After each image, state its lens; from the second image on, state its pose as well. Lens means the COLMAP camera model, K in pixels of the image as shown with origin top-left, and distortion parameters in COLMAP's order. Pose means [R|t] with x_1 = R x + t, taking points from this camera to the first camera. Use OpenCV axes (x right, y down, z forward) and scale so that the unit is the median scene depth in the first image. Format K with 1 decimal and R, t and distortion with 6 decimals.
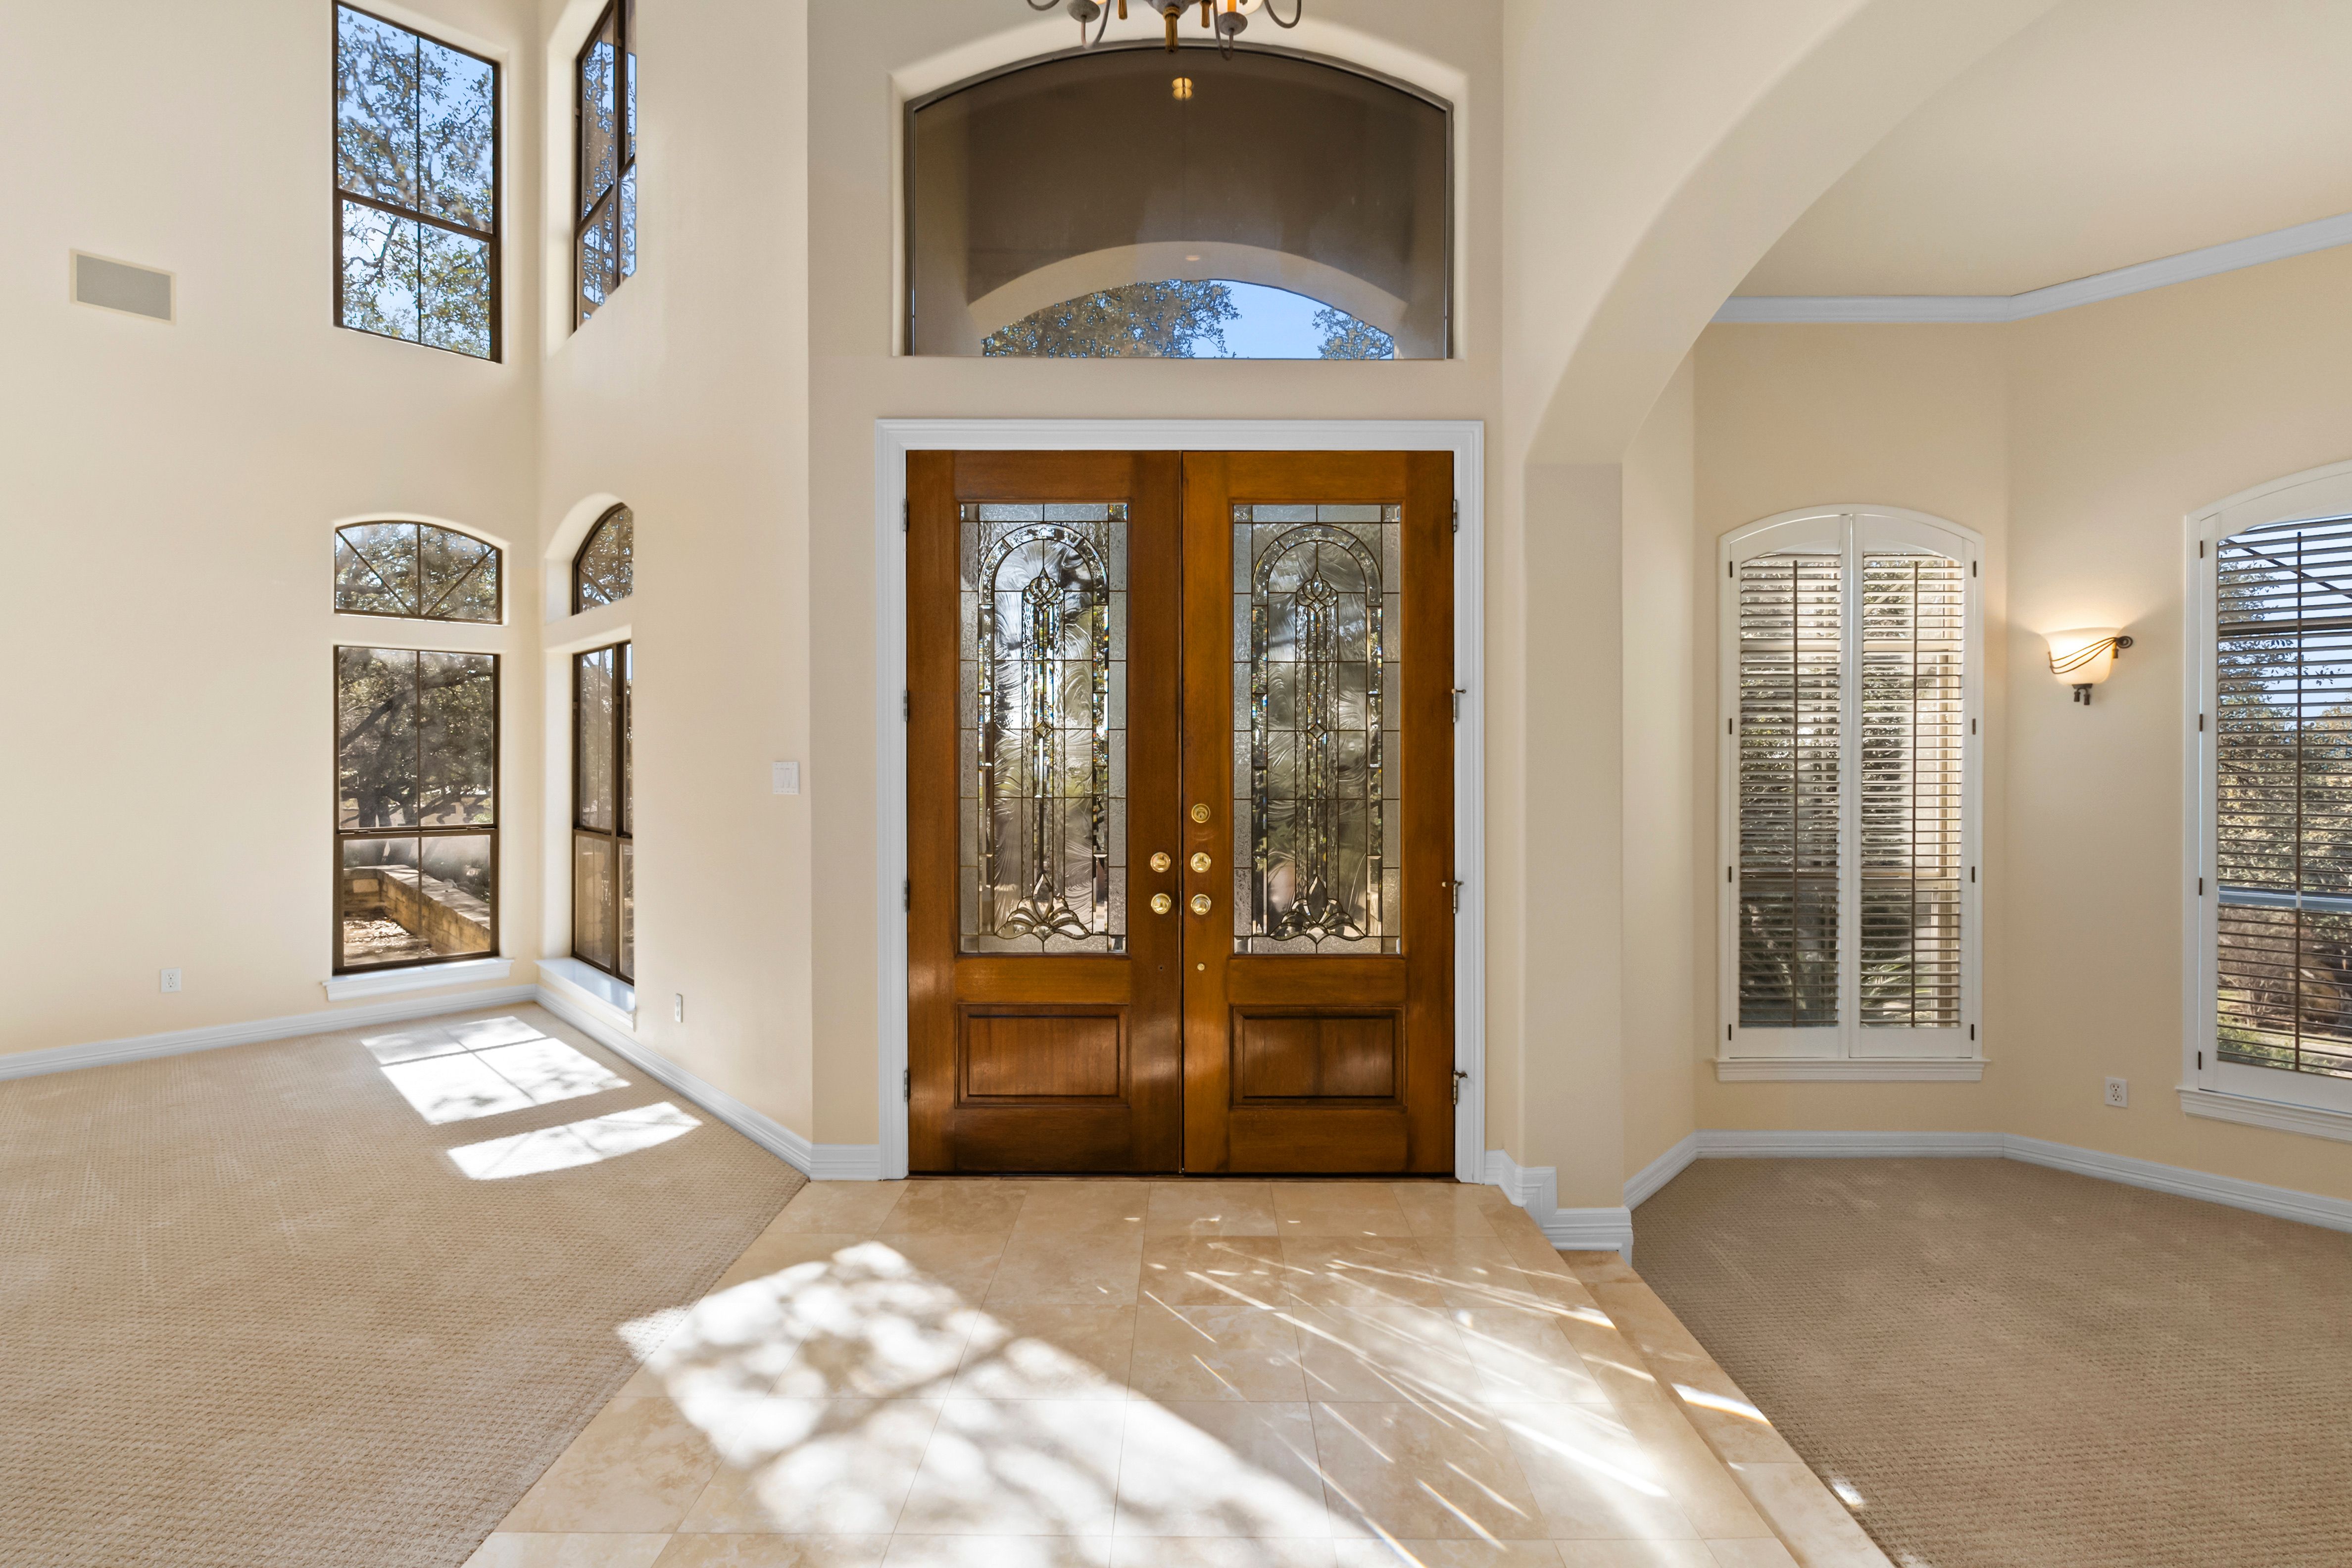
lens RADIAL K [[1055.5, 0, 1170.9], [0, 1055.5, 774.4], [0, 0, 1]] dist [-0.034283, 0.019807]
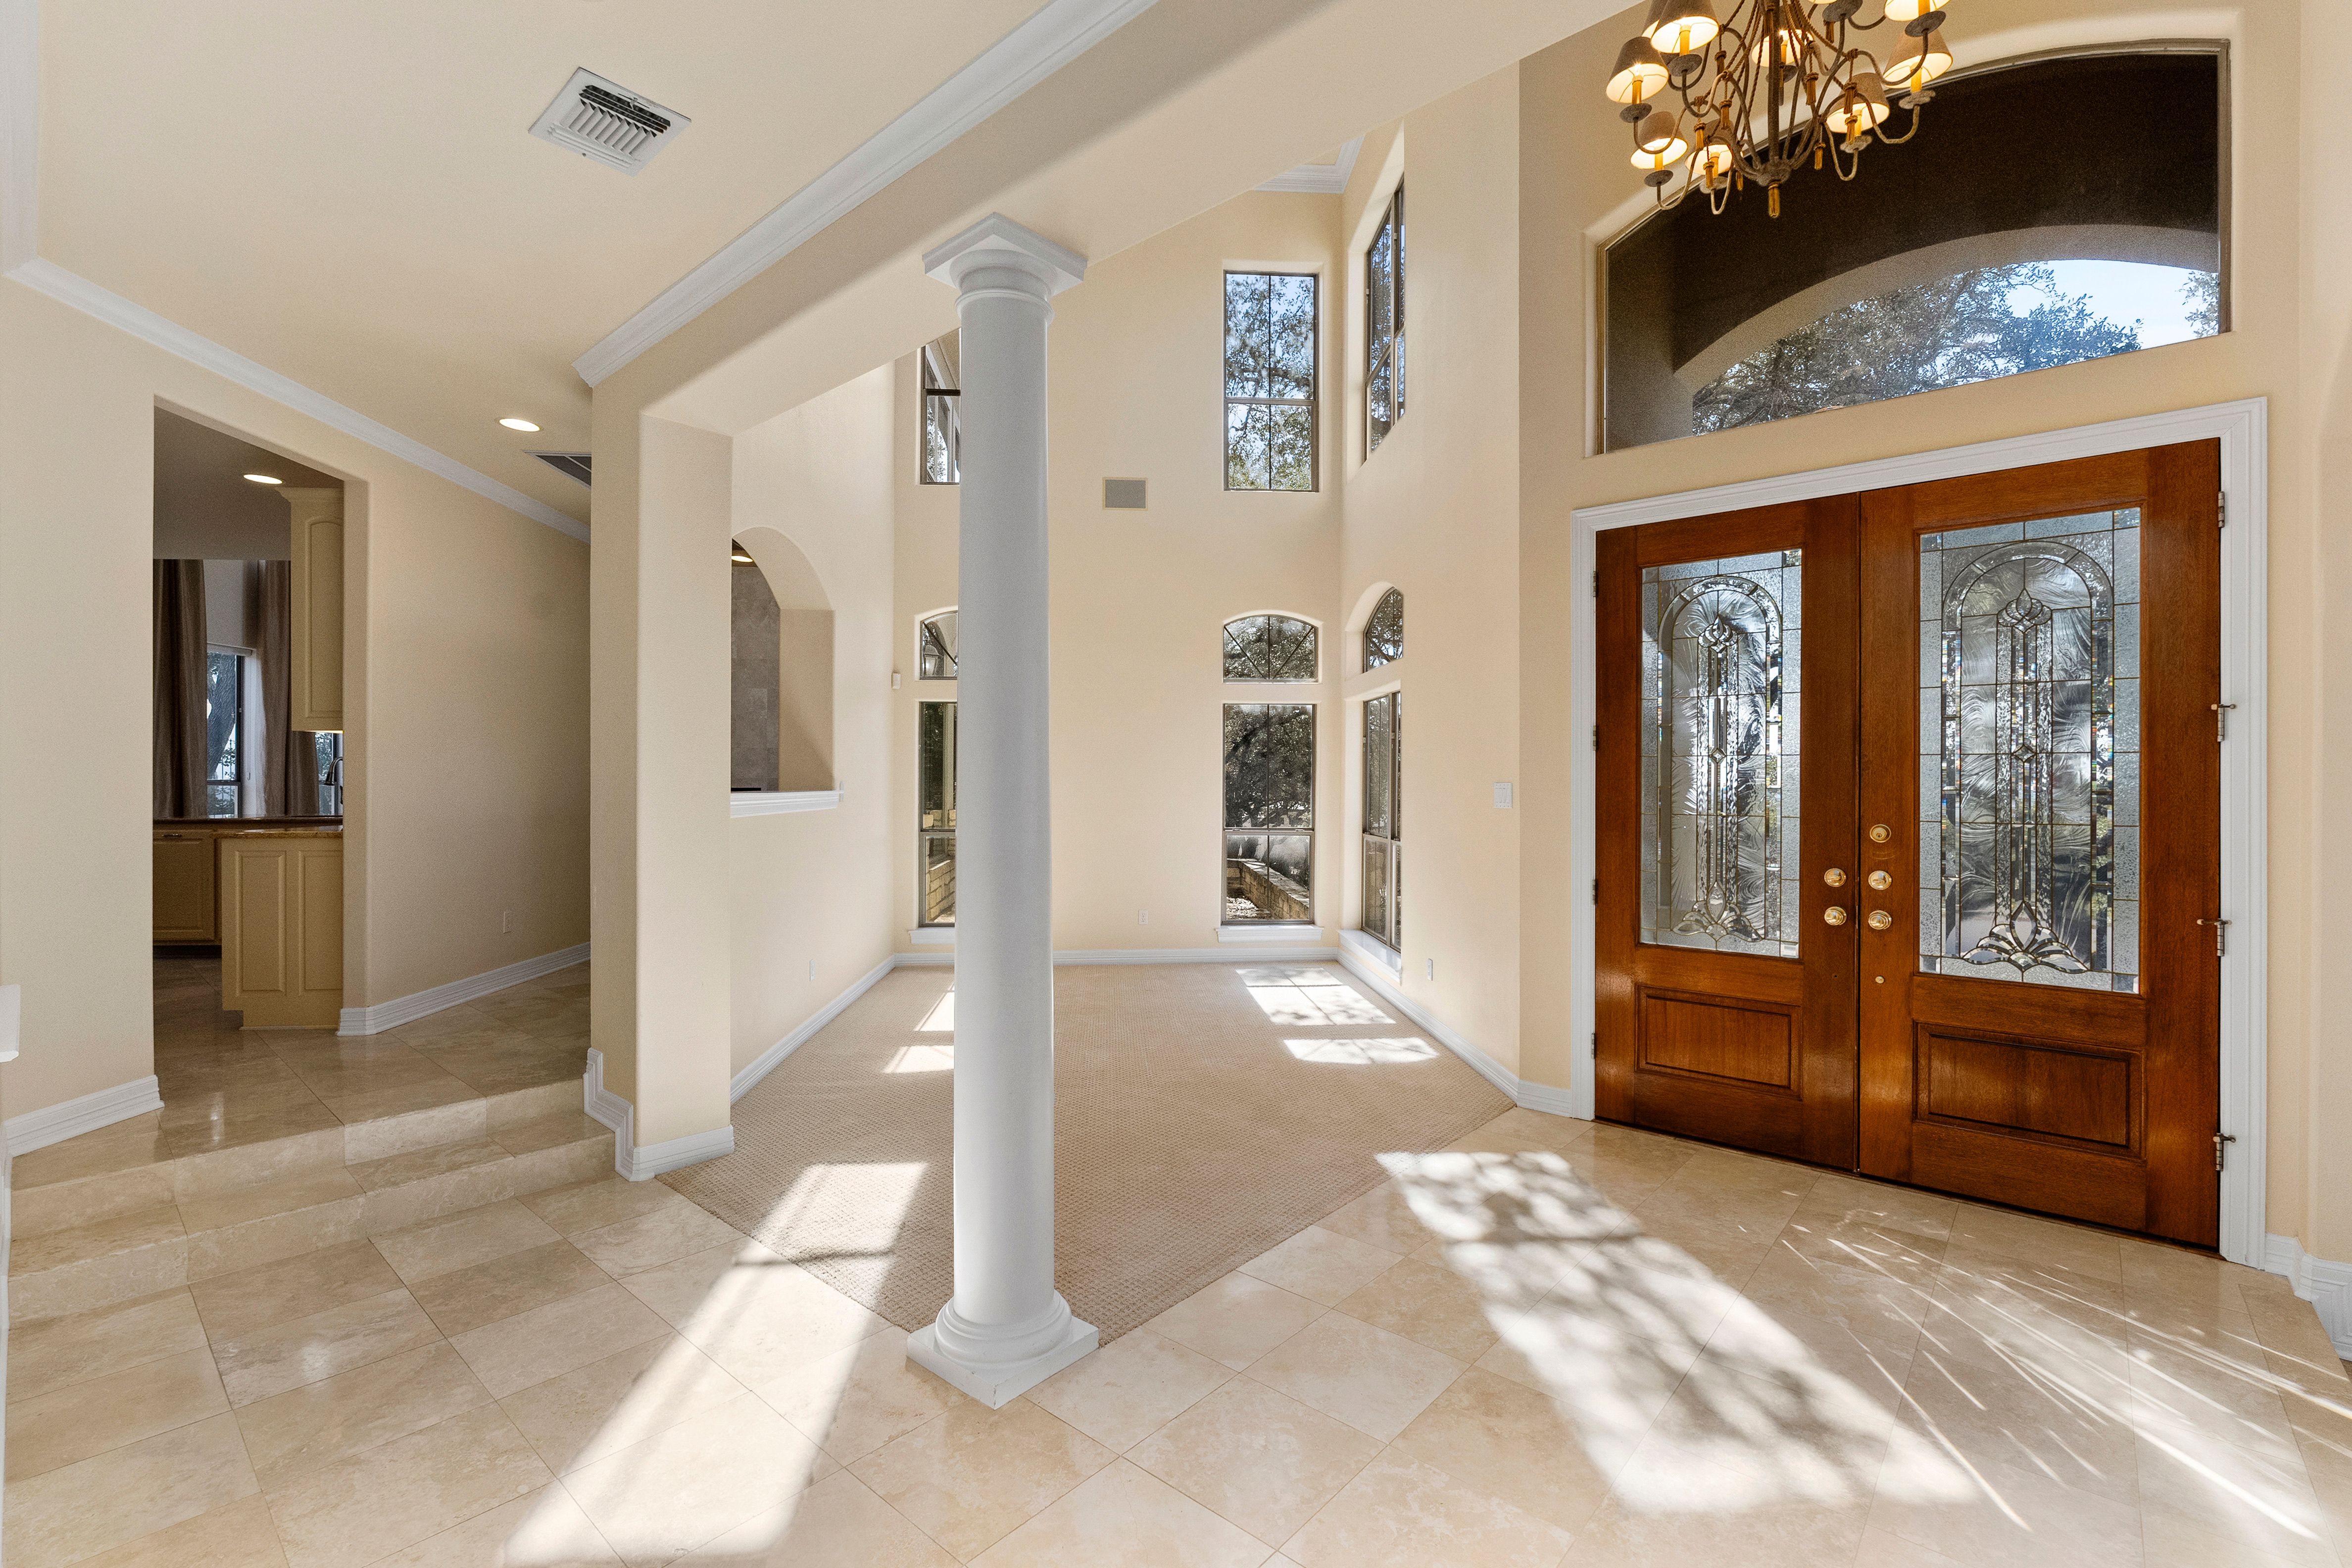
lens RADIAL K [[1055.3, 0, 1176.0], [0, 1055.3, 784.0], [0, 0, 1]] dist [-0.000595, 0.000081]
pose [[0.759561, 0.003706, -0.650426, 0.178220], [-0.008829, 0.999950, -0.004614, -0.001396], [0.650376, 0.009247, 0.759556, -0.256045]]
